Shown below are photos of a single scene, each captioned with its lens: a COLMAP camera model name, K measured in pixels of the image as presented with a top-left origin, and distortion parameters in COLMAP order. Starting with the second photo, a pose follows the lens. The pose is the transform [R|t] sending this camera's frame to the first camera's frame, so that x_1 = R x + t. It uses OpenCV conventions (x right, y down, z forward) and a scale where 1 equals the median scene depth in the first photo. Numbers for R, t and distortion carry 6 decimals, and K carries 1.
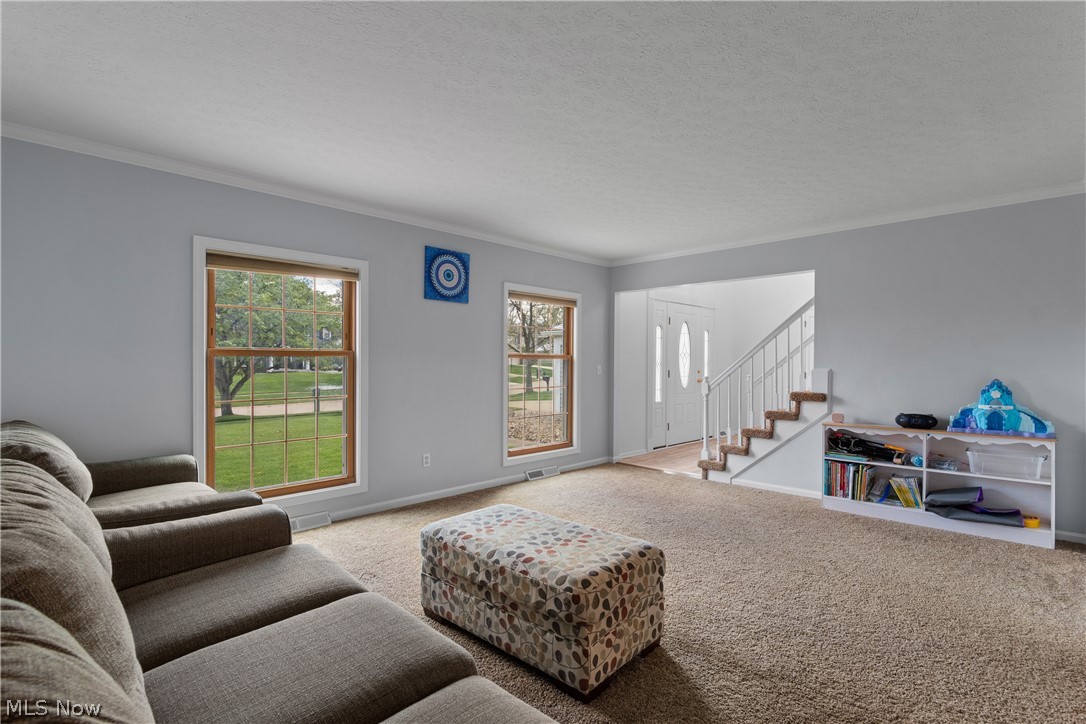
lens RADIAL K [[516.9, 0, 546.1], [0, 516.9, 361.3], [0, 0, 1]] dist [-0.000081, 0.000163]
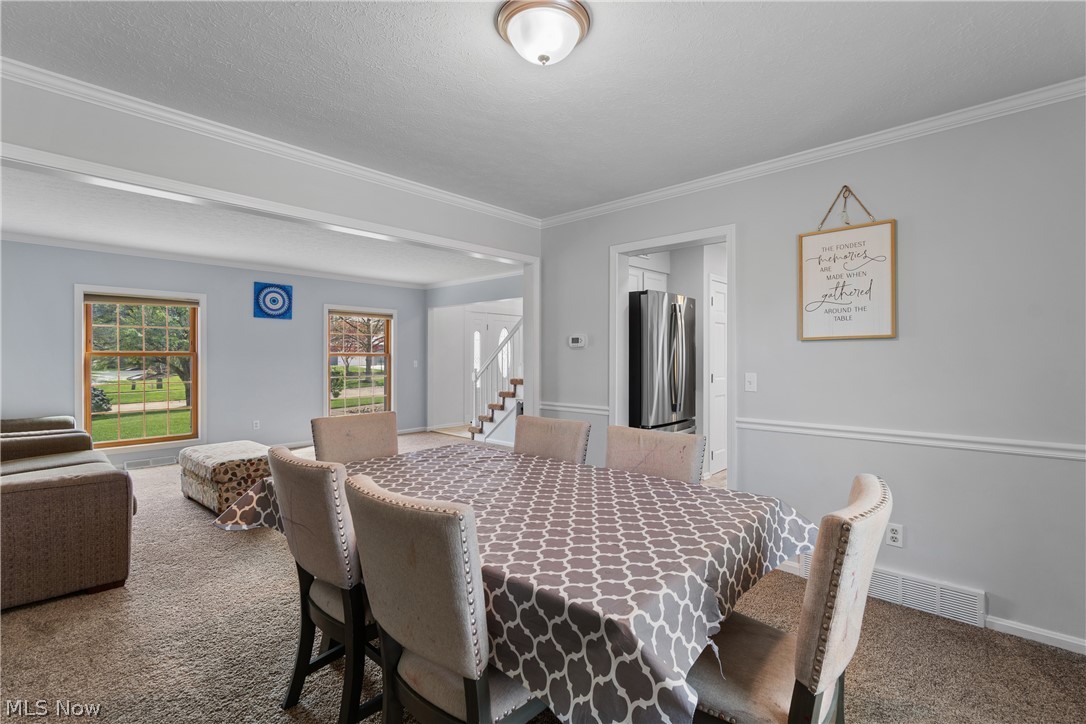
lens RADIAL K [[484.7, 0, 538.4], [0, 484.7, 358.6], [0, 0, 1]] dist [0.004960, -0.002397]
pose [[0.999700, -0.006437, 0.023644, 0.525298], [0.006377, 0.999976, 0.002621, 0.000299], [-0.023660, -0.002469, 0.999717, -0.403040]]
